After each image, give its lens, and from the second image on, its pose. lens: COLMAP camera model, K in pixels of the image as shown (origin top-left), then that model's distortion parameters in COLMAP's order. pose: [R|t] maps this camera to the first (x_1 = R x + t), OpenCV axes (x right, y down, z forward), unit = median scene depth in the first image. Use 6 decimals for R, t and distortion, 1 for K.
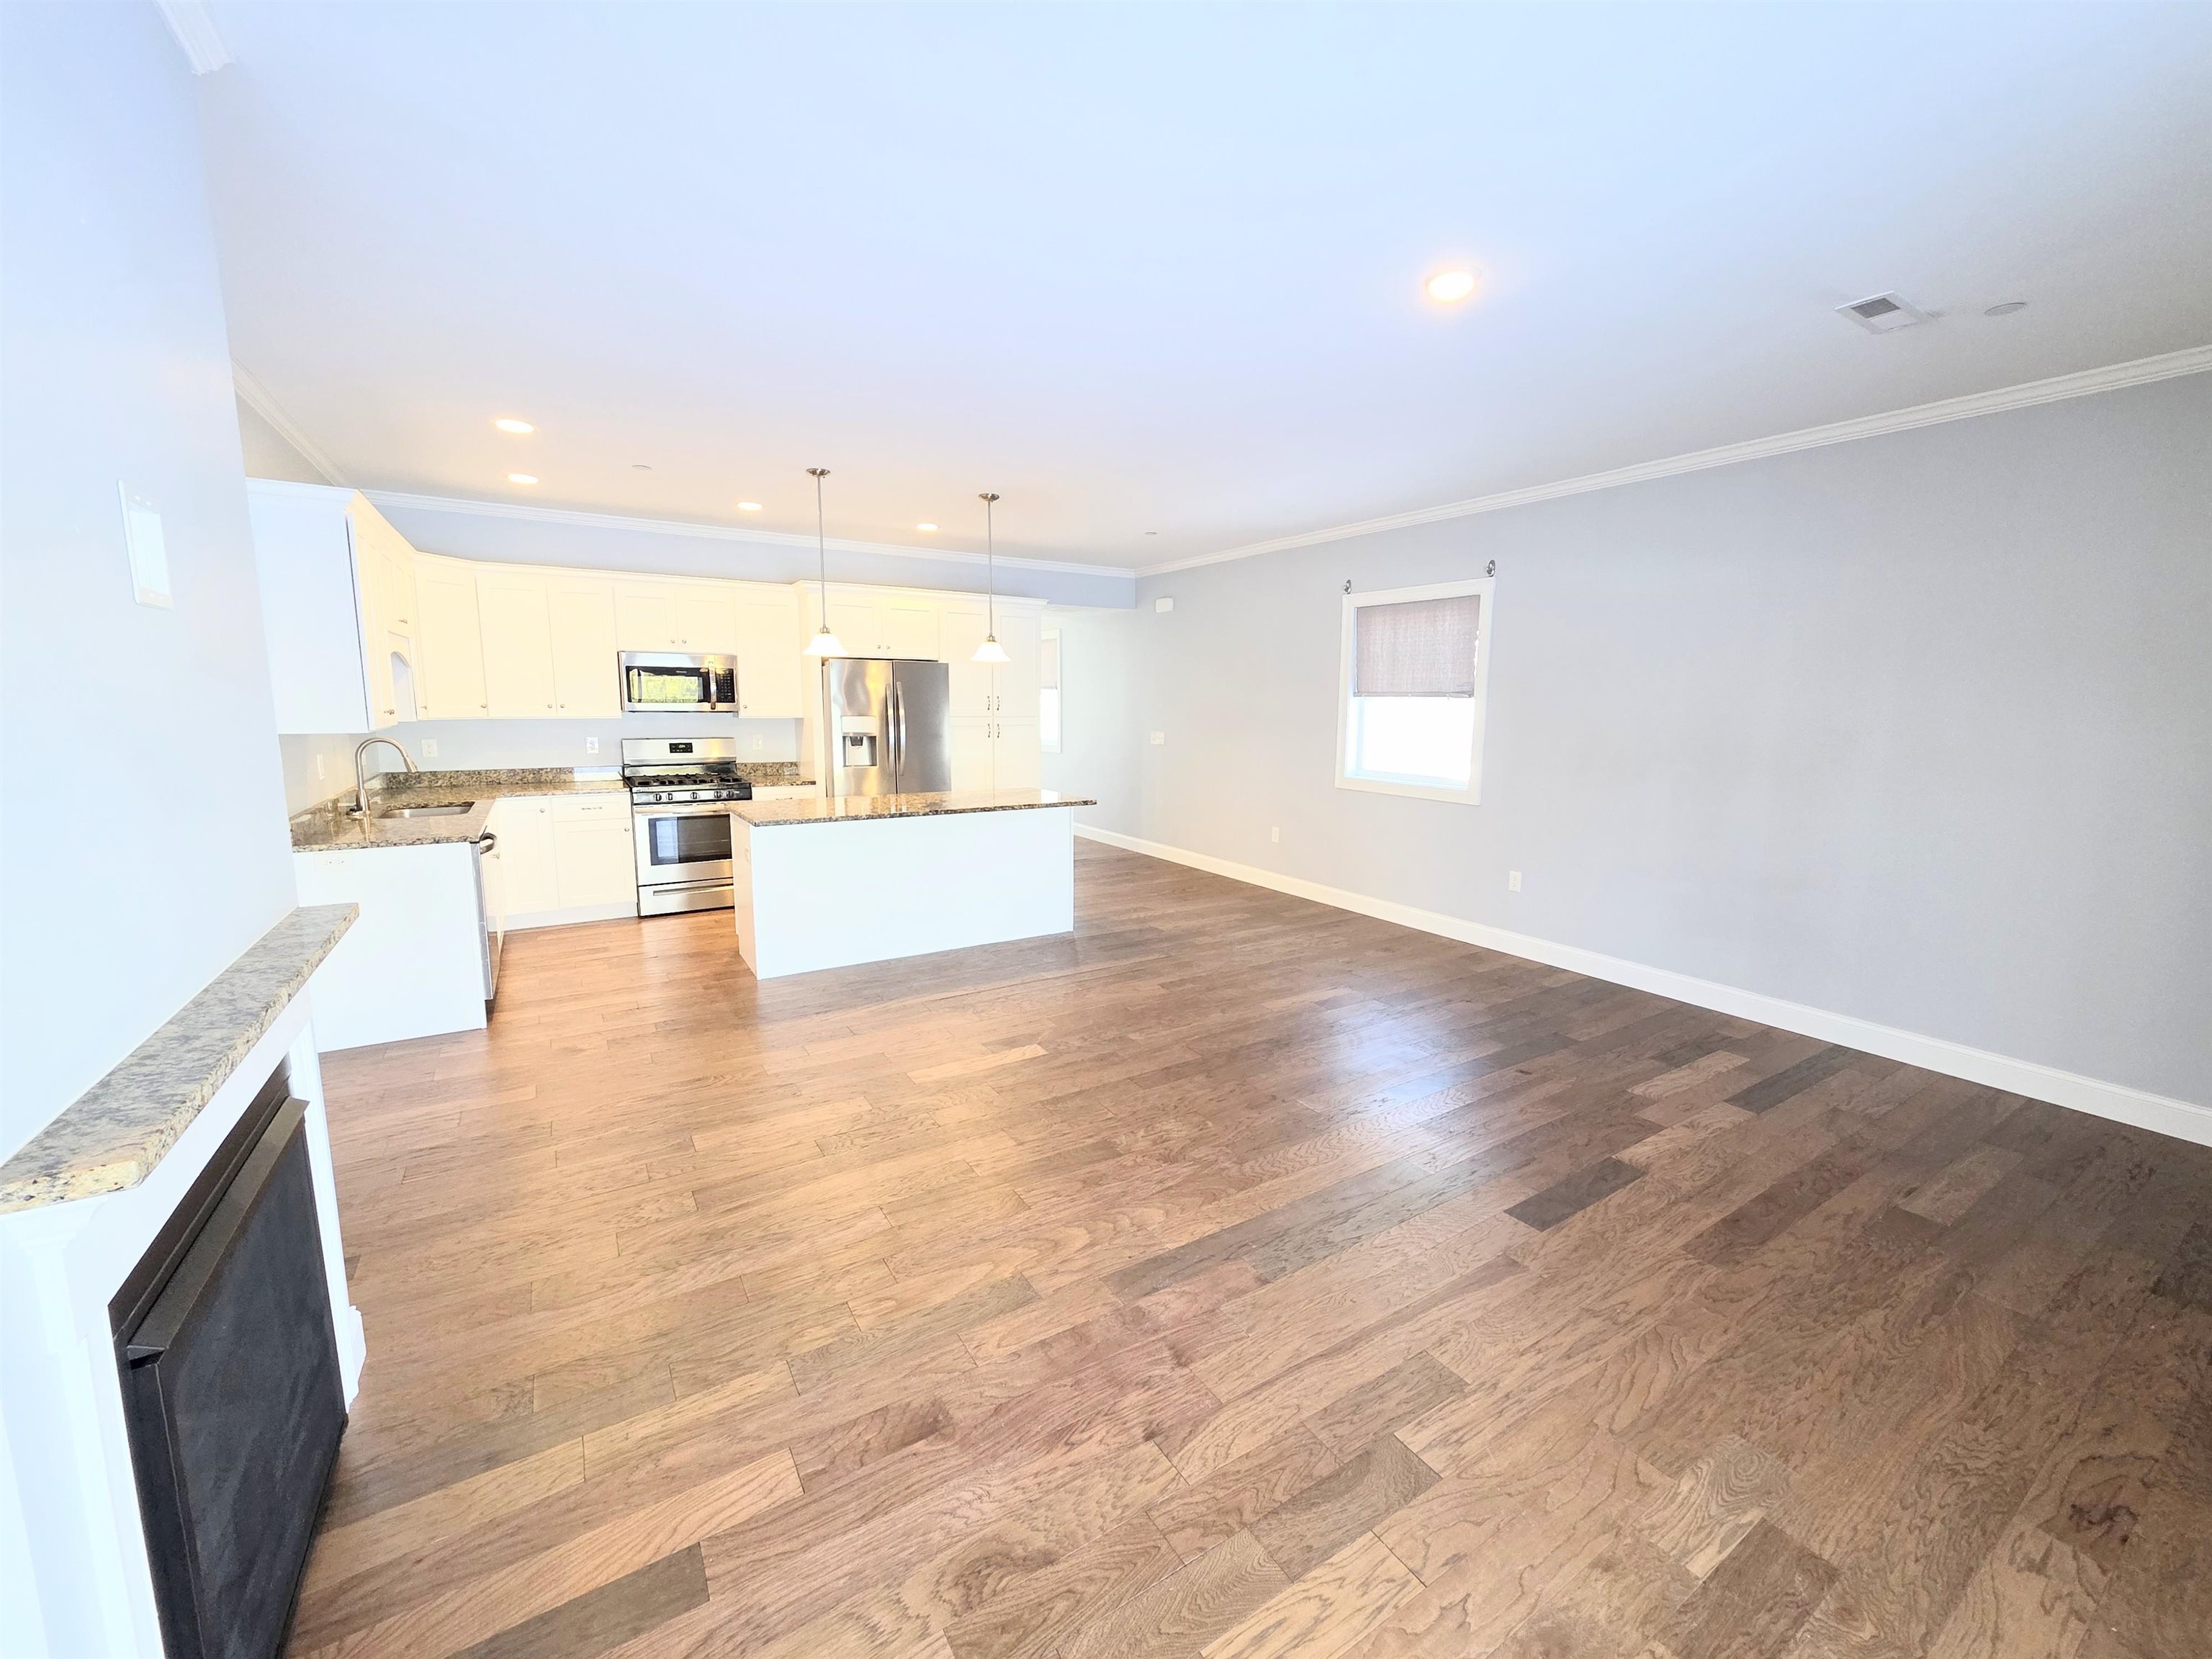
lens RADIAL K [[878.6, 0, 1112.2], [0, 878.6, 828.8], [0, 0, 1]] dist [0.000531, 0.002739]
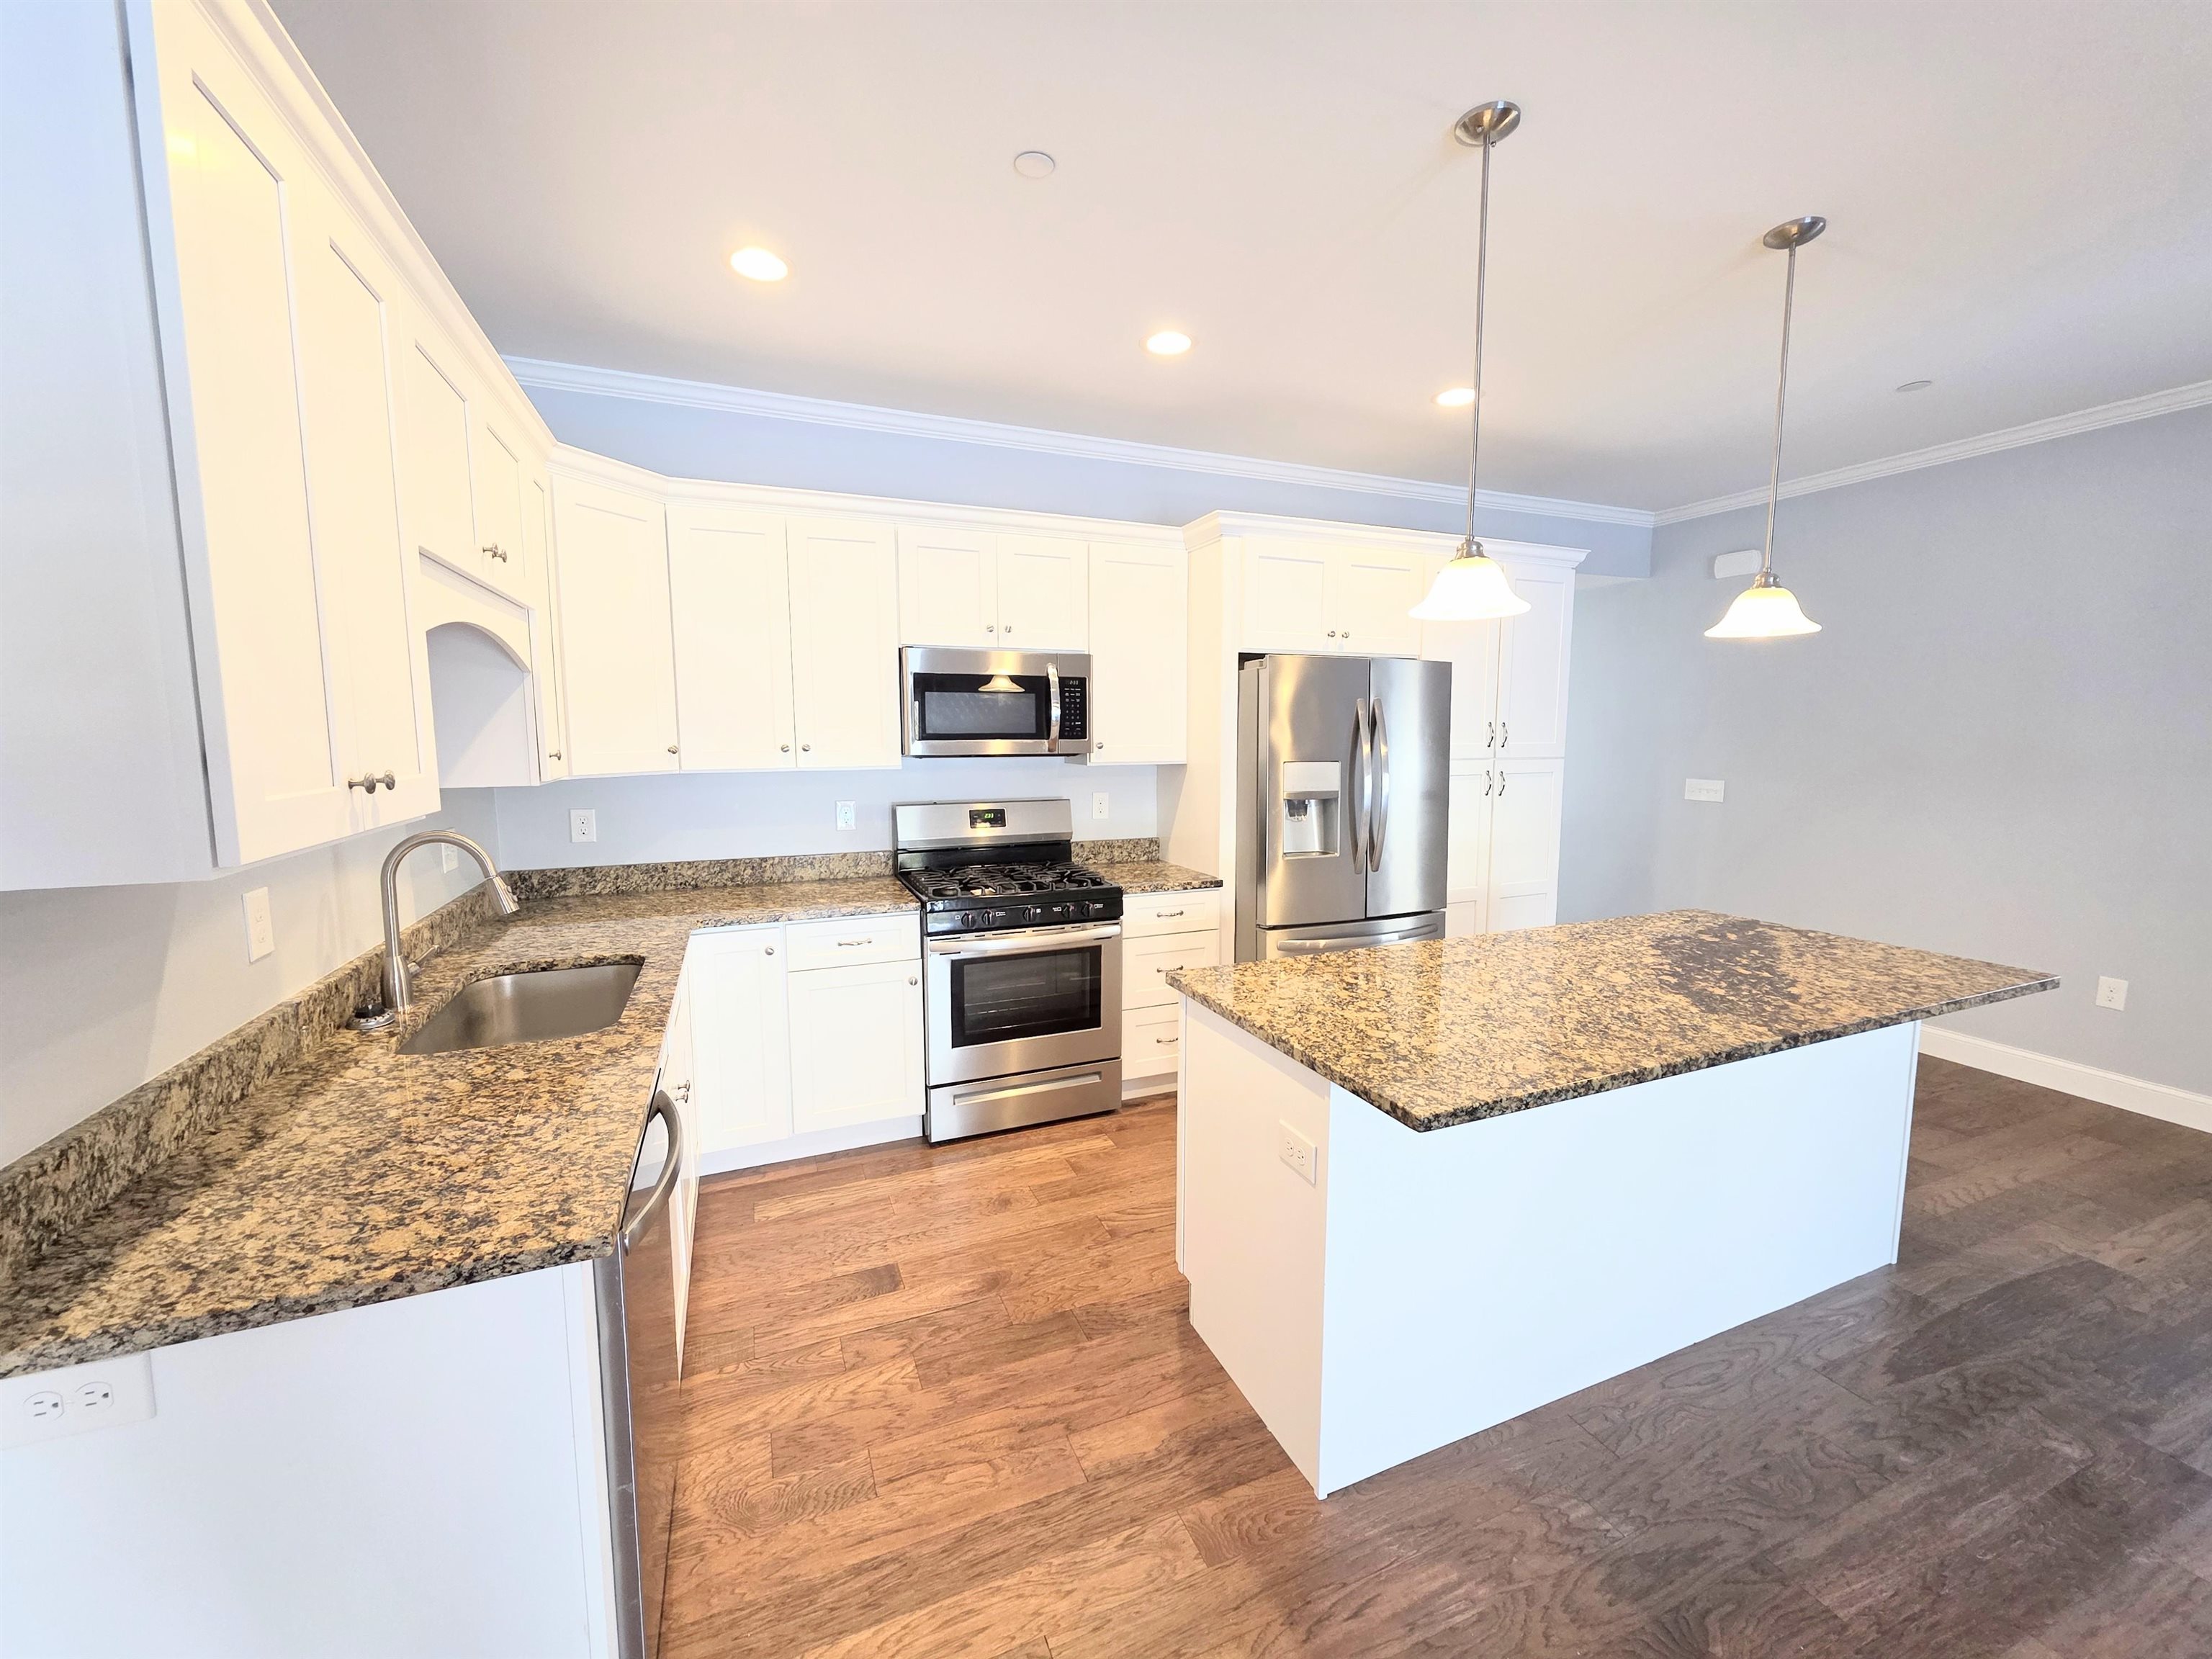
lens RADIAL K [[878.6, 0, 1112.2], [0, 878.6, 828.8], [0, 0, 1]] dist [0.000531, 0.002739]
pose [[0.985633, 0.008192, -0.168703, -0.401574], [-0.014104, 0.999327, -0.033873, -0.085720], [0.168312, 0.035766, 0.985085, 0.578441]]
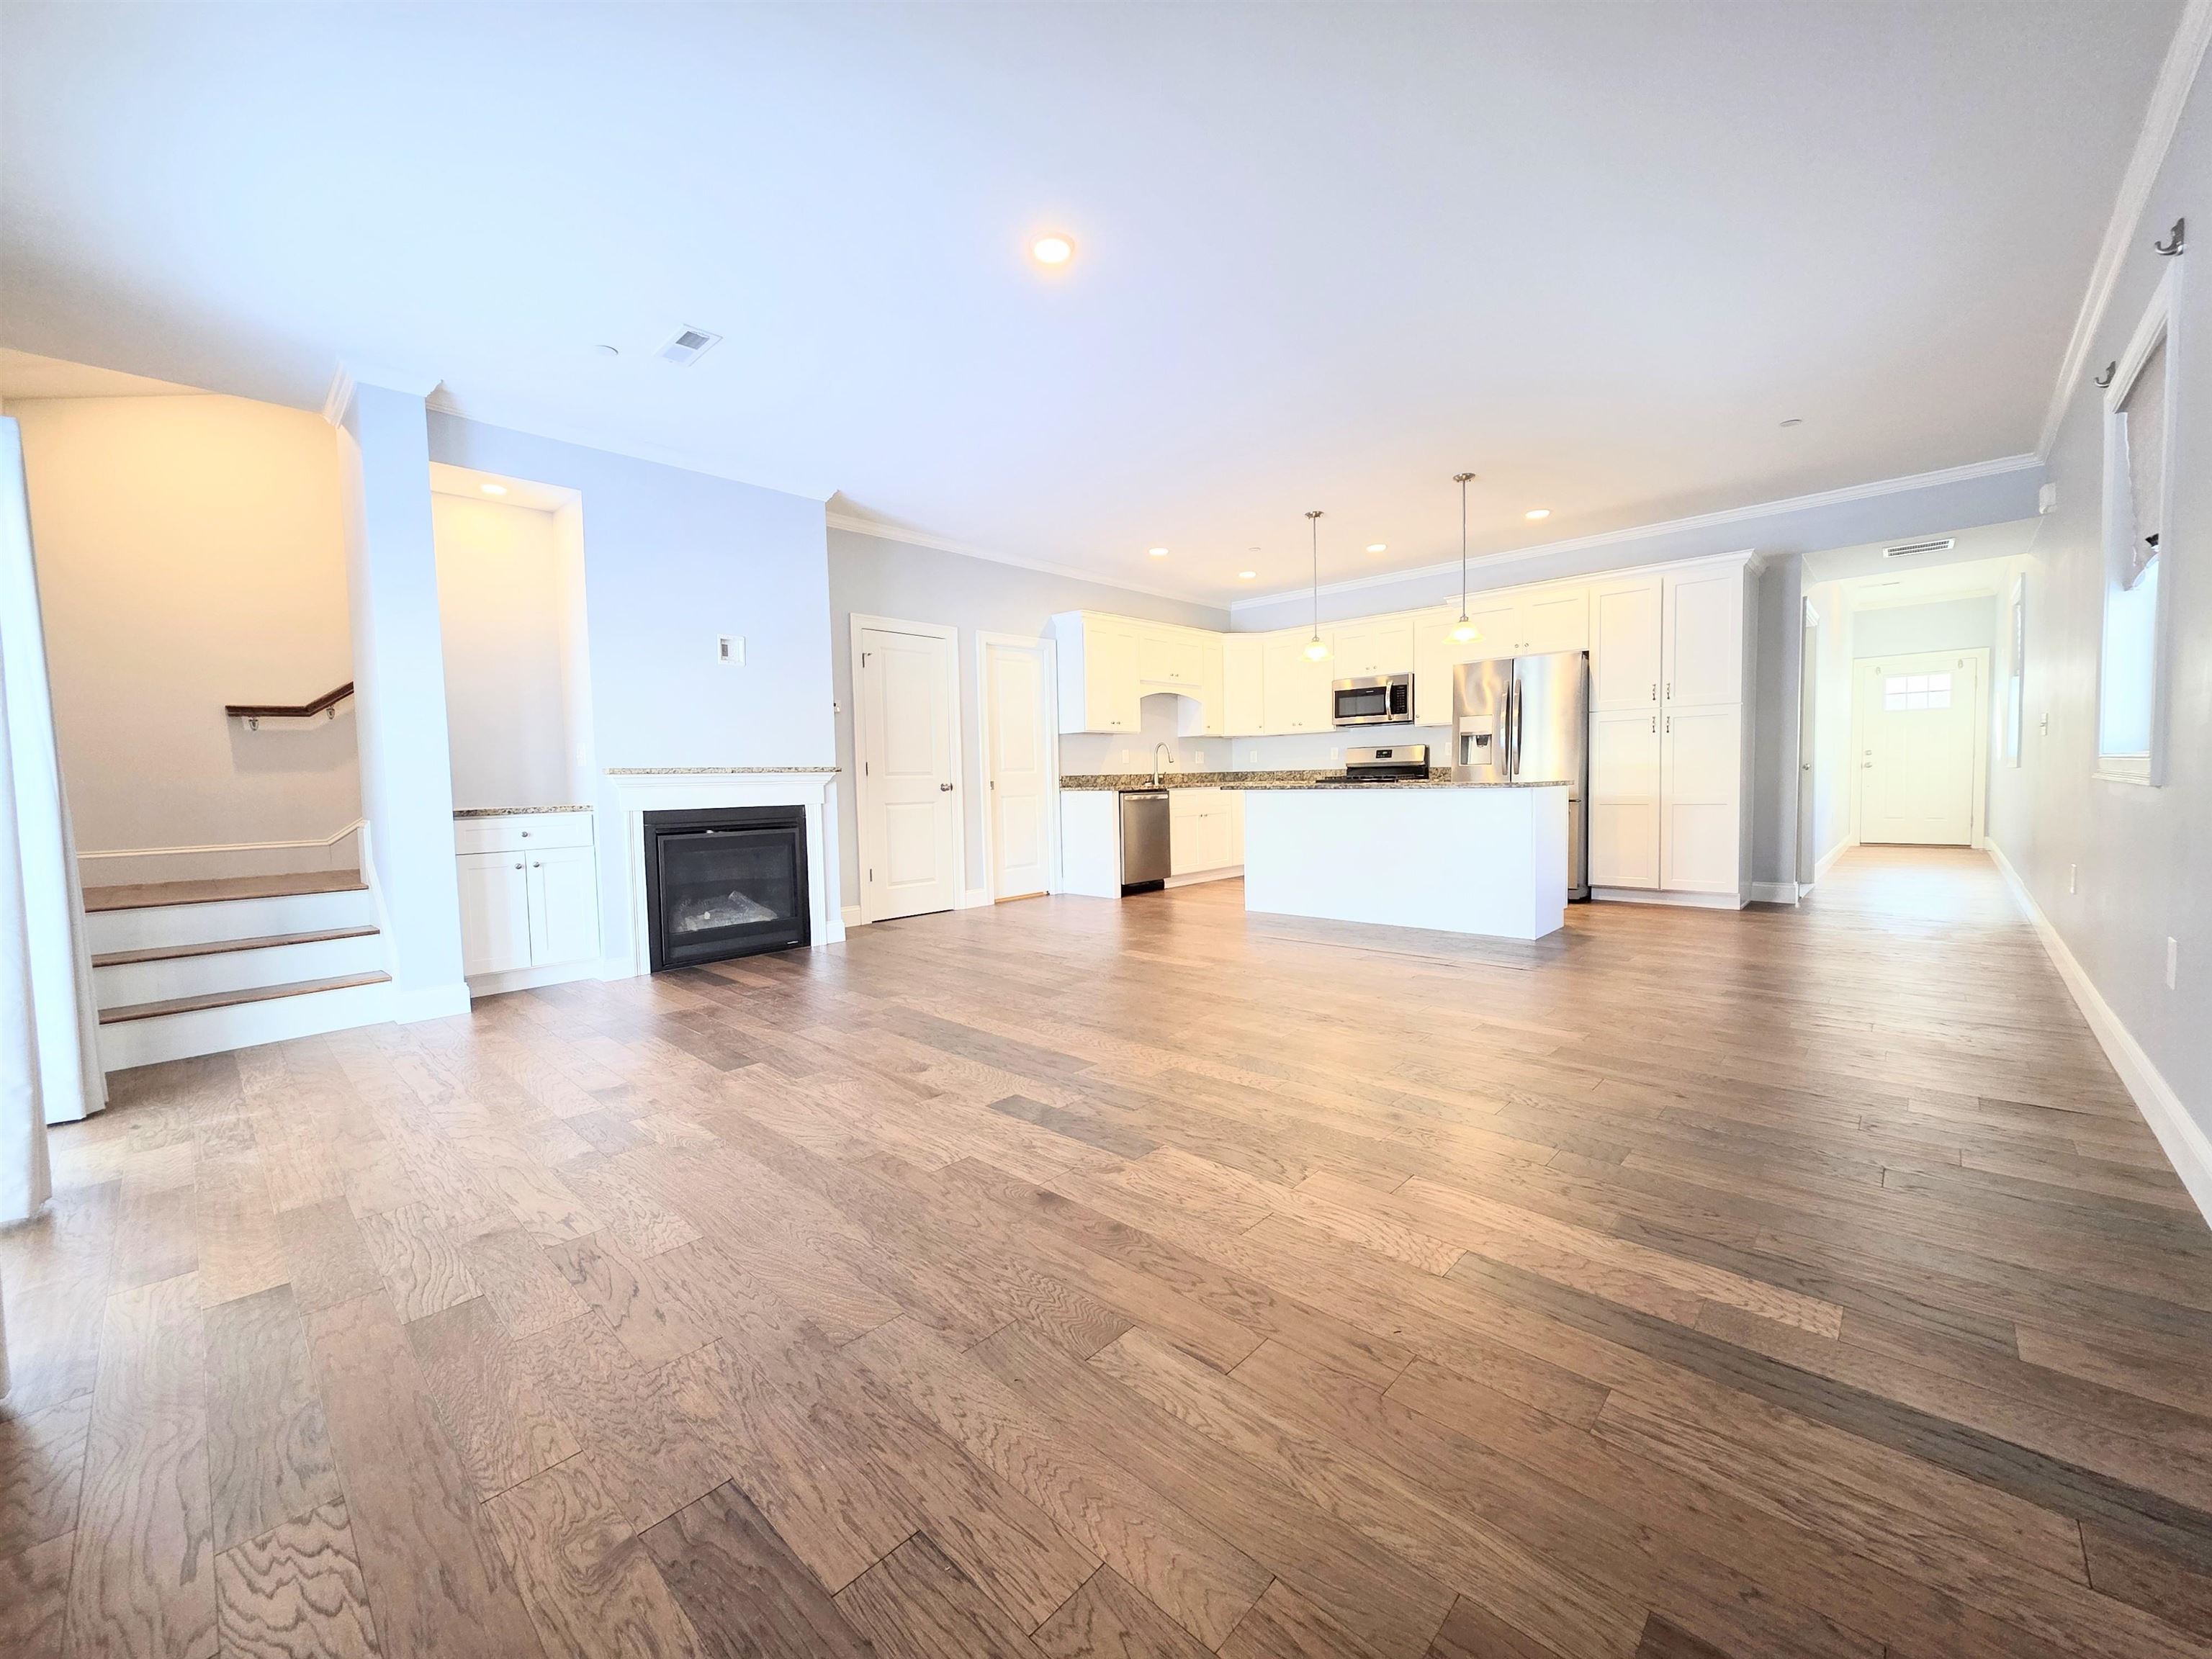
lens RADIAL K [[875.8, 0, 1118.5], [0, 875.8, 827.9], [0, 0, 1]] dist [0.004821, -0.000001]
pose [[0.252804, 0.039332, -0.966718, 0.769779], [-0.117819, 0.992989, 0.009590, 0.054459], [0.960317, 0.111473, 0.255665, 0.434947]]
